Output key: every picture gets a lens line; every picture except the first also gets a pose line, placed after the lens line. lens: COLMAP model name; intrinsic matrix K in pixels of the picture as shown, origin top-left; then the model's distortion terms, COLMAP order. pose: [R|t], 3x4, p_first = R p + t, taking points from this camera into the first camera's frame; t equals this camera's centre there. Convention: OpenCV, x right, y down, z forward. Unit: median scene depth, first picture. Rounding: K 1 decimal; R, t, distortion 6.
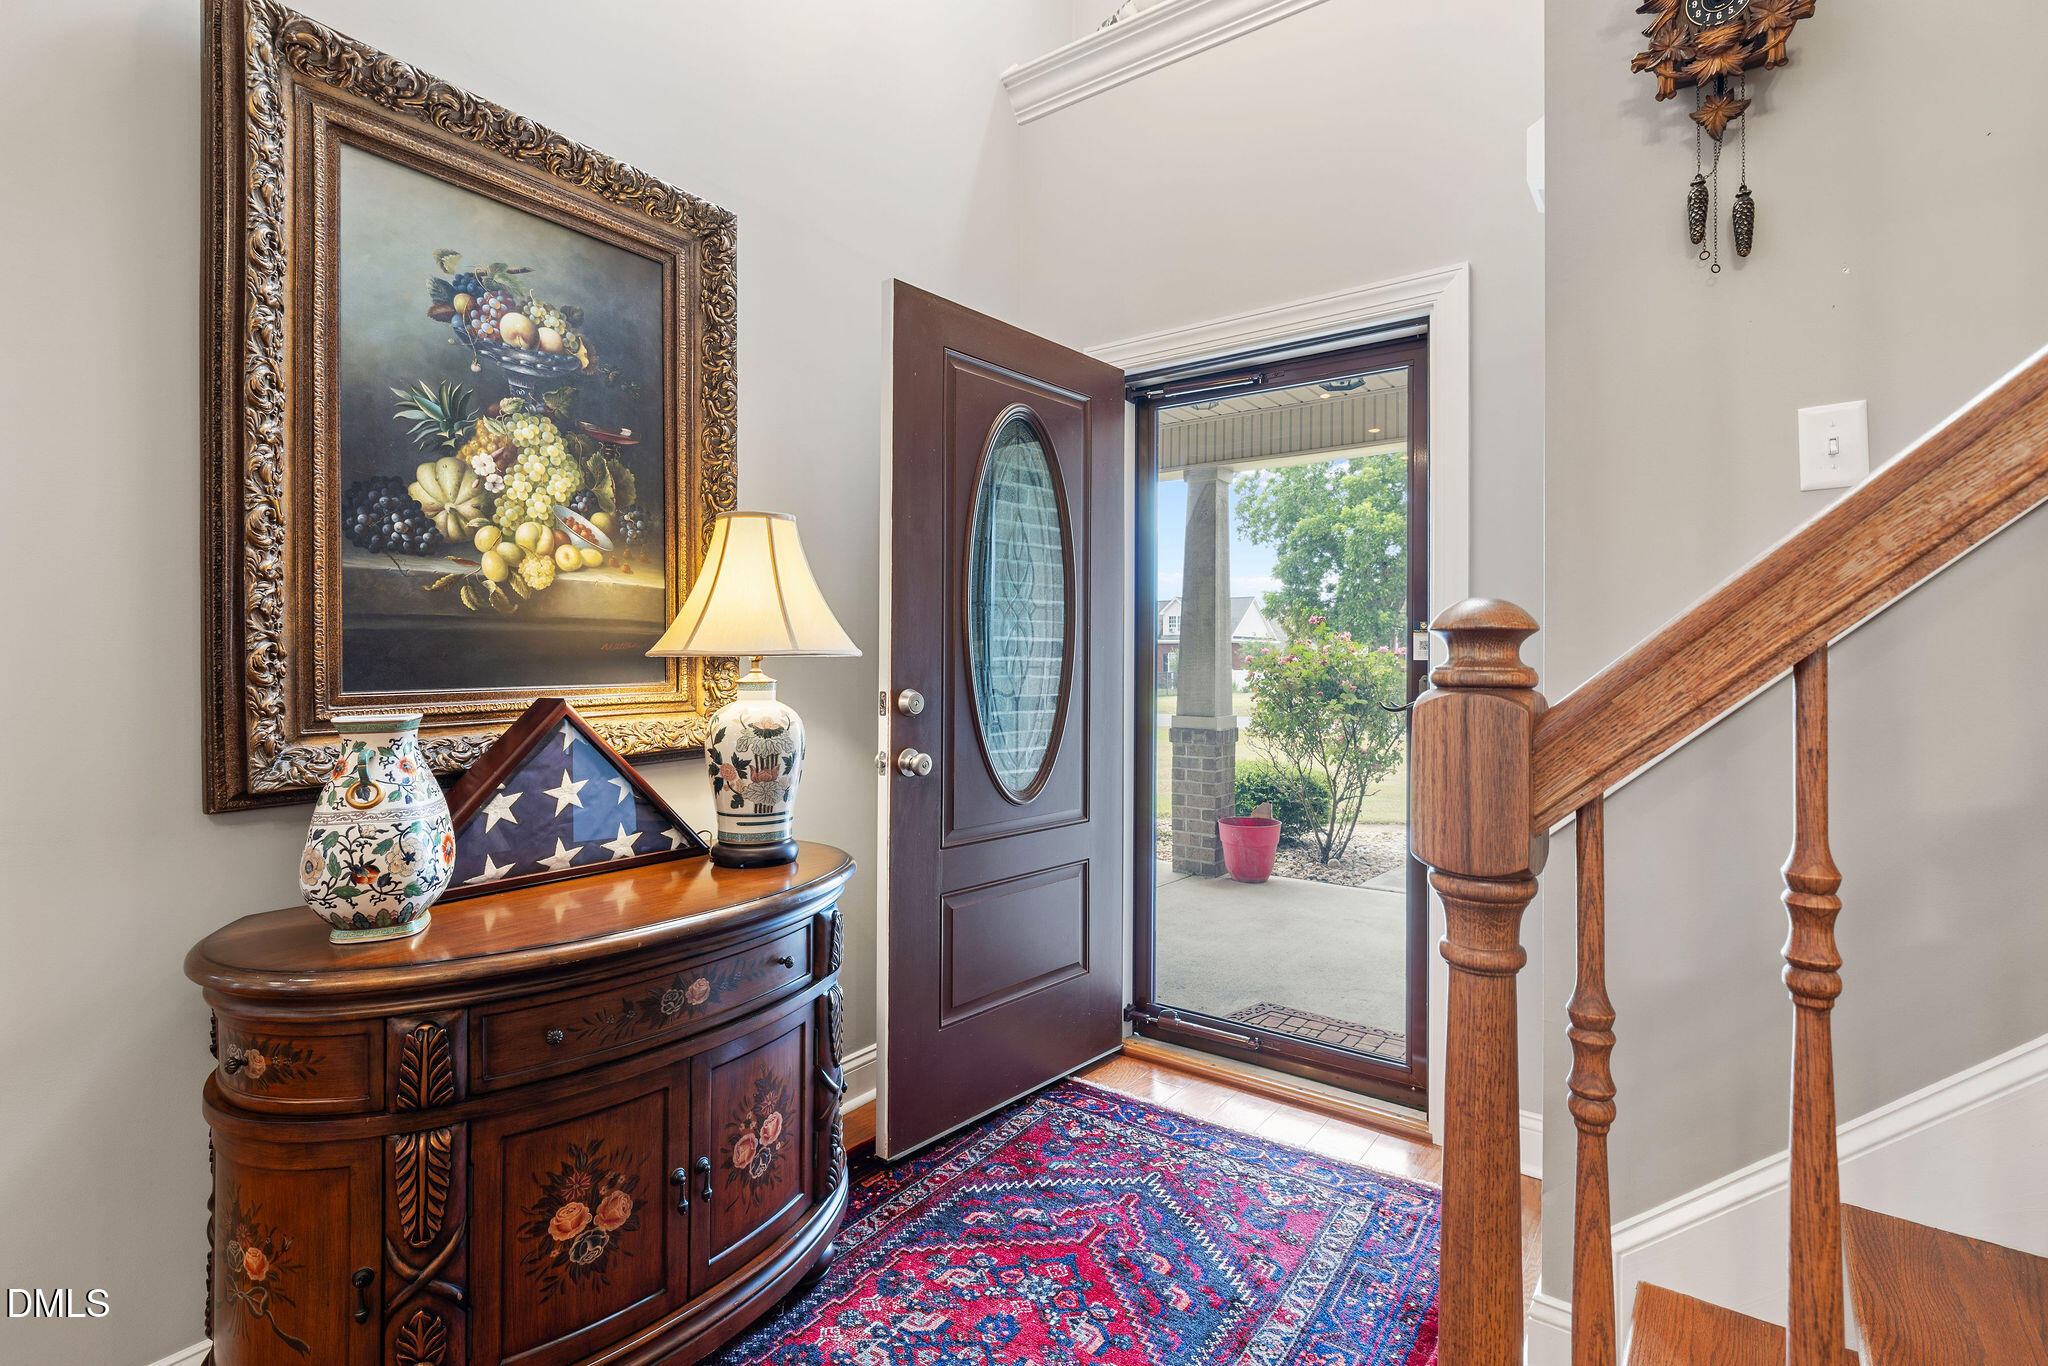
lens RADIAL K [[956.7, 0, 1024.0], [0, 956.7, 683.0], [0, 0, 1]] dist [-0.022732, 0.000001]
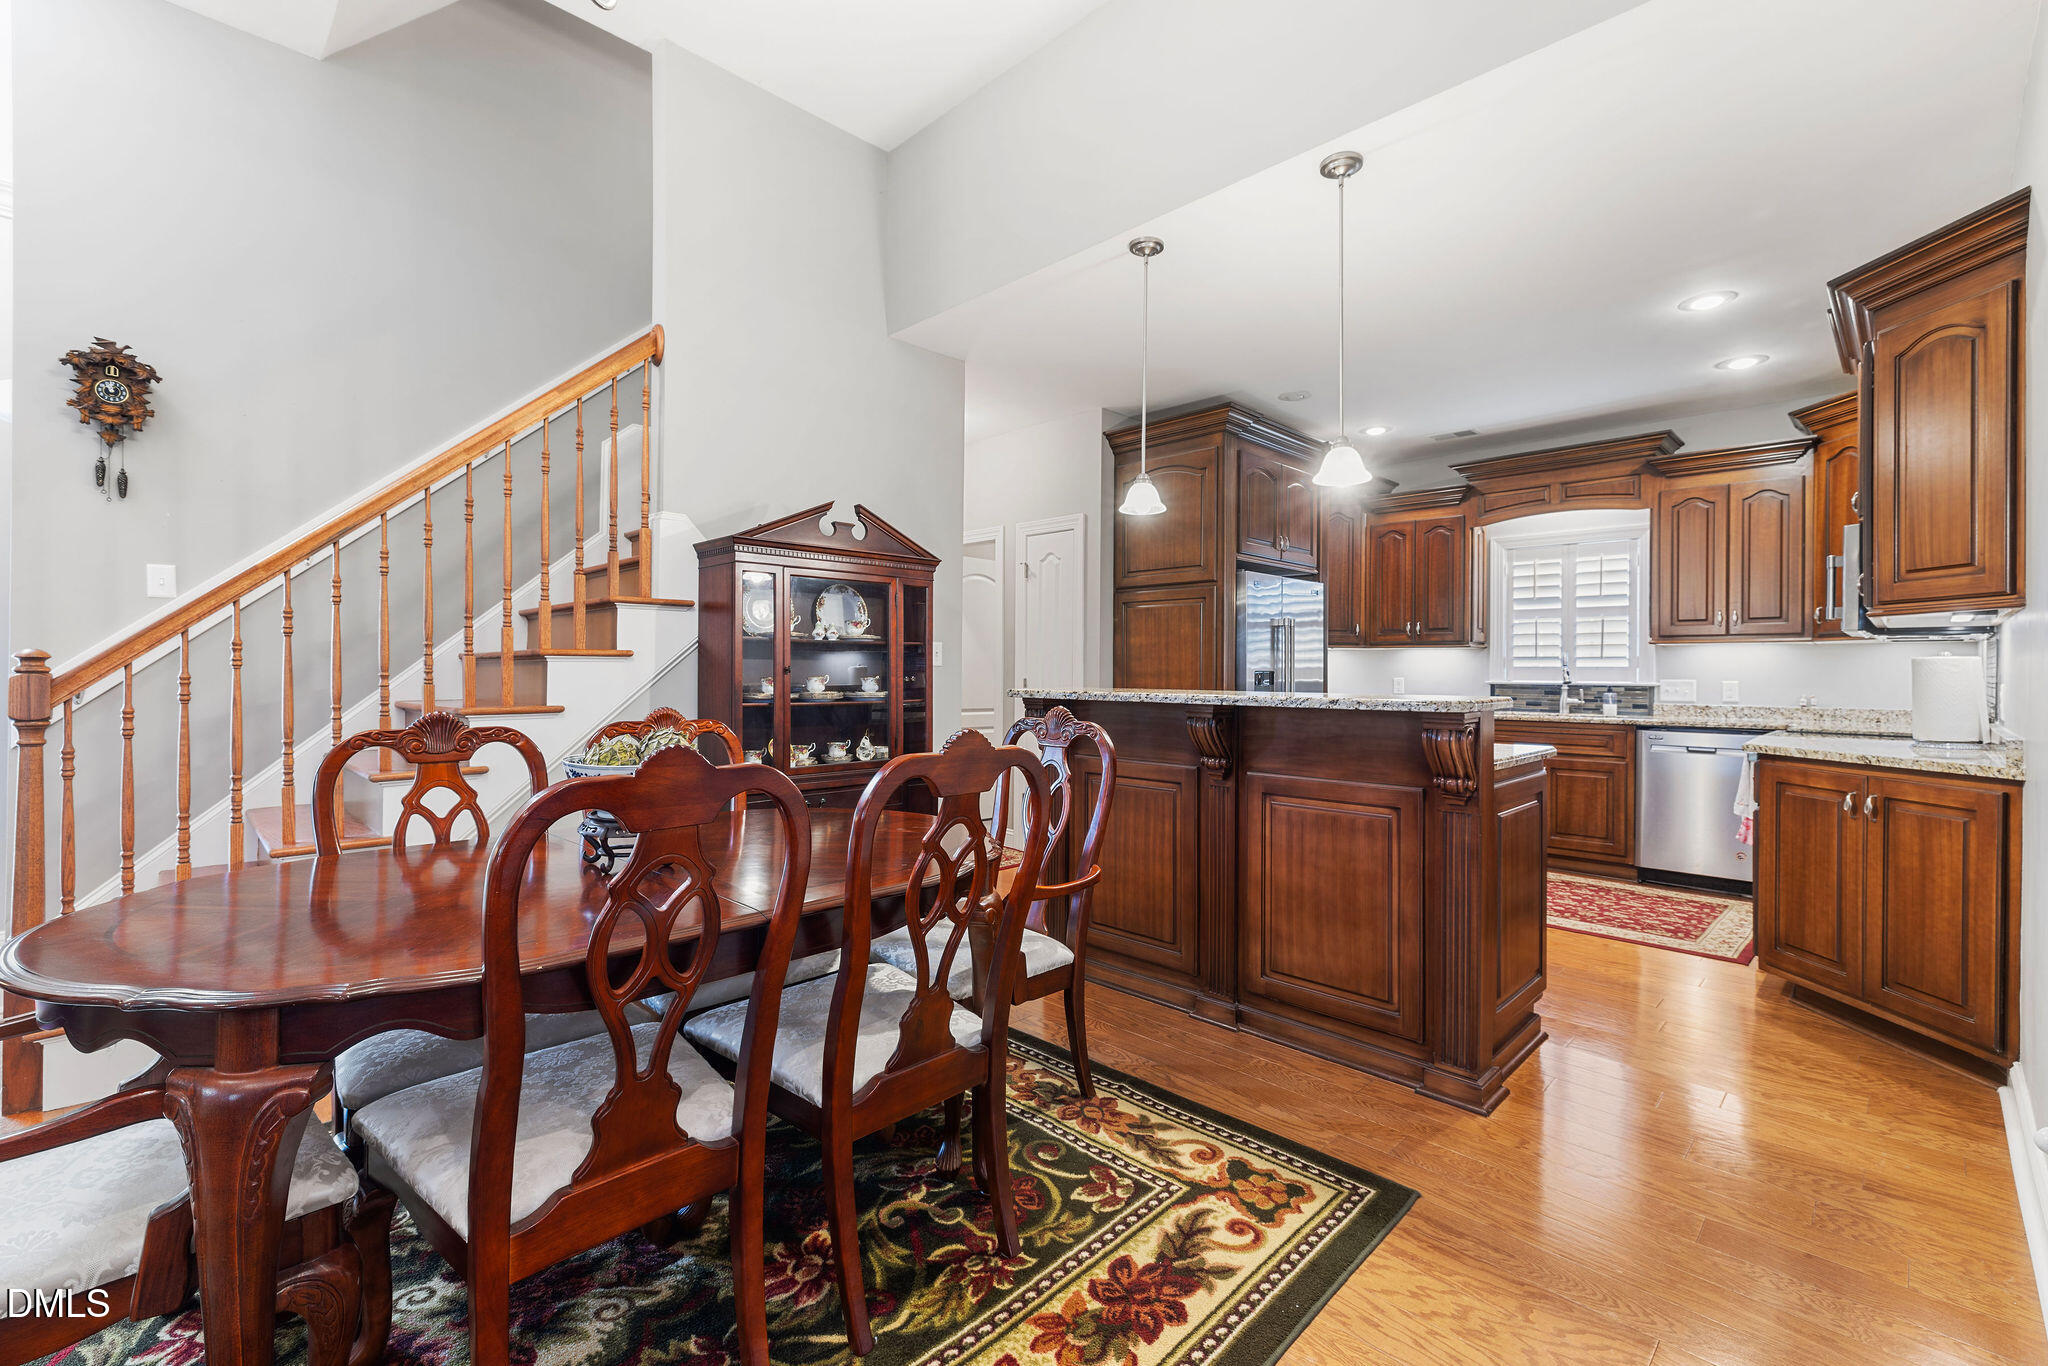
lens RADIAL K [[895.7, 0, 1026.1], [0, 895.7, 674.8], [0, 0, 1]] dist [0.000747, 0.000315]
pose [[0.148987, -0.005826, 0.988822, -1.217467], [-0.003226, 0.999974, 0.006377, -0.009796], [-0.988834, -0.004140, 0.148965, -1.707265]]
